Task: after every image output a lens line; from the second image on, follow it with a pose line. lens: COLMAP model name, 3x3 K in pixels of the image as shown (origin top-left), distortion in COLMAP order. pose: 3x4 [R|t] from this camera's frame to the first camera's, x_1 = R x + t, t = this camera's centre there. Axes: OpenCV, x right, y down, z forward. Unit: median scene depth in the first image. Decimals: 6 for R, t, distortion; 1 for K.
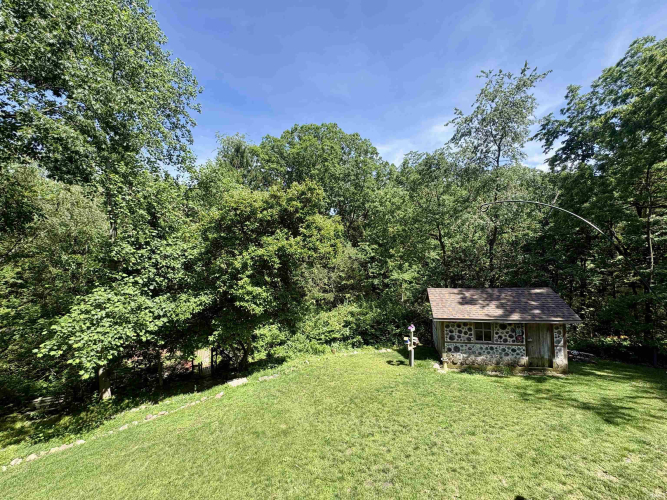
lens RADIAL K [[267.0, 0, 336.6], [0, 267.0, 250.4], [0, 0, 1]] dist [-0.000494, 0.000422]
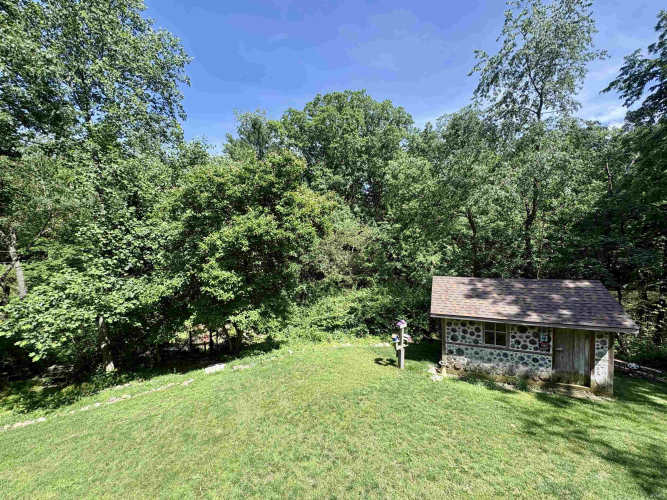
lens RADIAL K [[267.0, 0, 337.5], [0, 267.0, 247.6], [0, 0, 1]] dist [-0.000494, 0.000422]
pose [[0.985925, 0.011635, -0.166784, 0.214742], [-0.000326, 0.997708, 0.067673, -0.004291], [0.167189, -0.066666, 0.983668, 0.156041]]
